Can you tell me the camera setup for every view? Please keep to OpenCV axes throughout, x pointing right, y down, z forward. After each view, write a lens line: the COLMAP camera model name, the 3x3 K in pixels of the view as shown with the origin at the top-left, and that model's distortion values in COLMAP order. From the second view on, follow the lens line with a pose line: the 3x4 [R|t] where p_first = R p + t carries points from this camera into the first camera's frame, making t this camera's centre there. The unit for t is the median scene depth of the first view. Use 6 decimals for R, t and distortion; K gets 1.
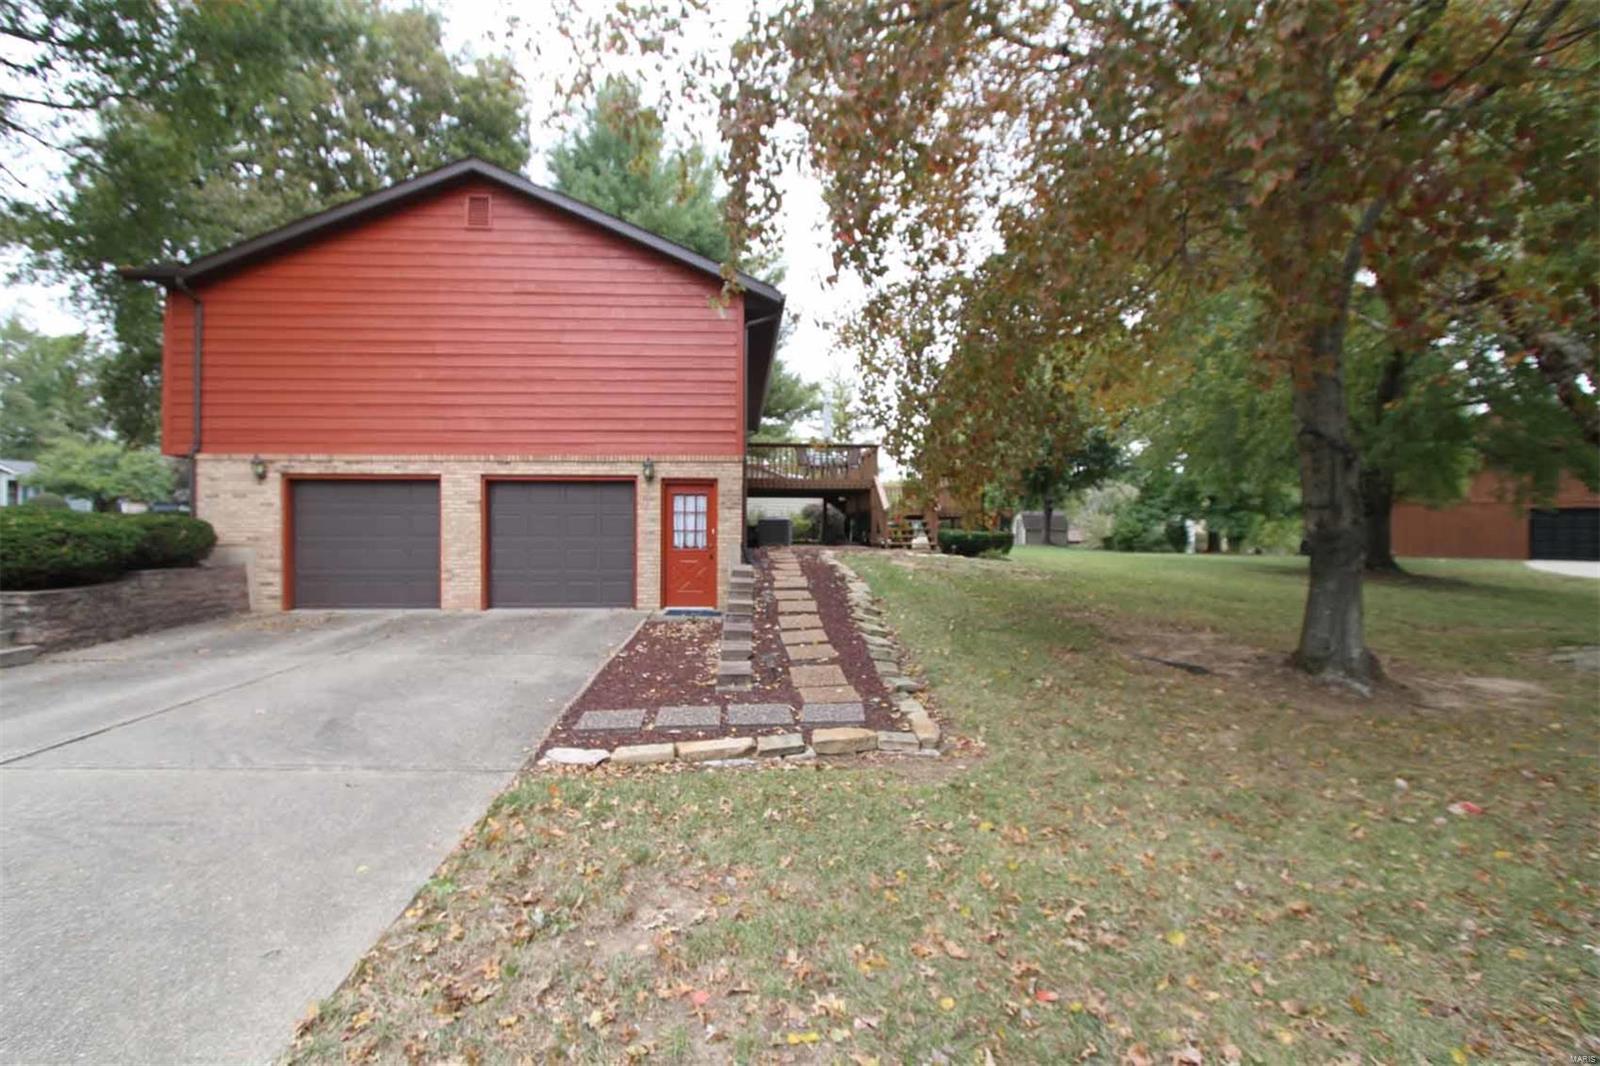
lens RADIAL K [[724.8, 0, 790.3], [0, 724.8, 520.7], [0, 0, 1]] dist [-0.015694, 0.000157]
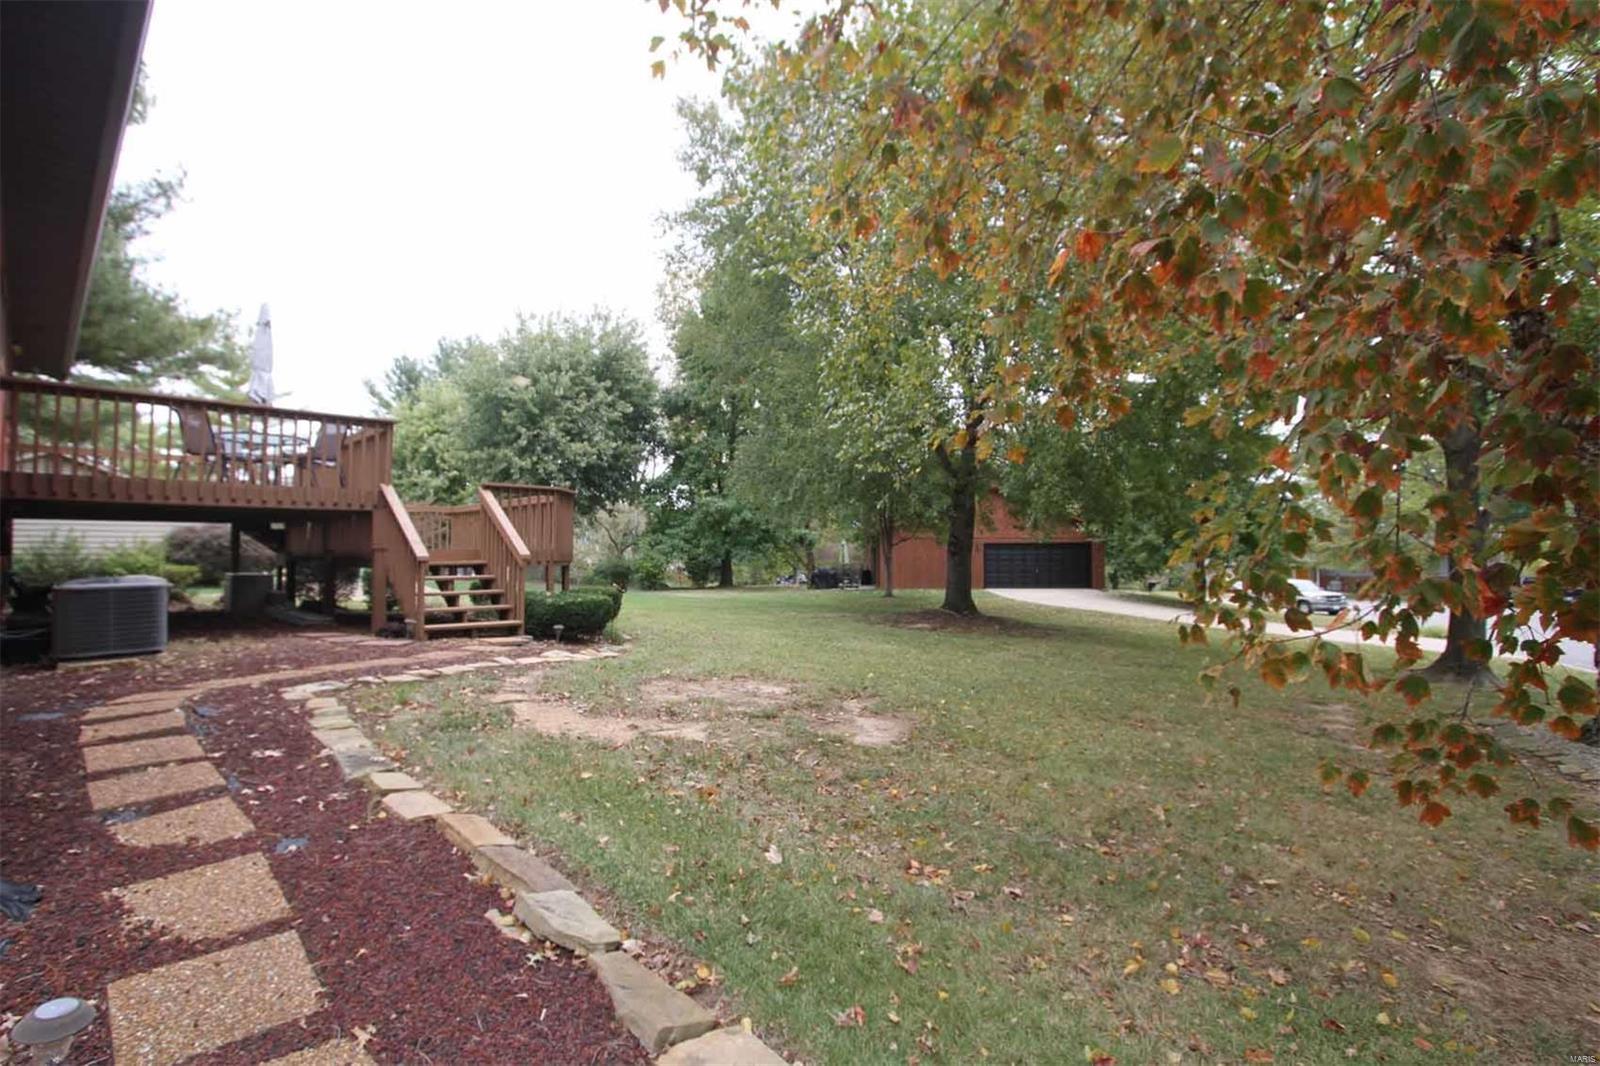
lens RADIAL K [[757.4, 0, 784.9], [0, 757.4, 529.8], [0, 0, 1]] dist [-0.013296, 0.000519]
pose [[0.754932, 0.014230, 0.655649, -0.015960], [-0.001940, 0.999809, -0.019466, -0.036728], [-0.655800, 0.013423, 0.754815, 0.734179]]
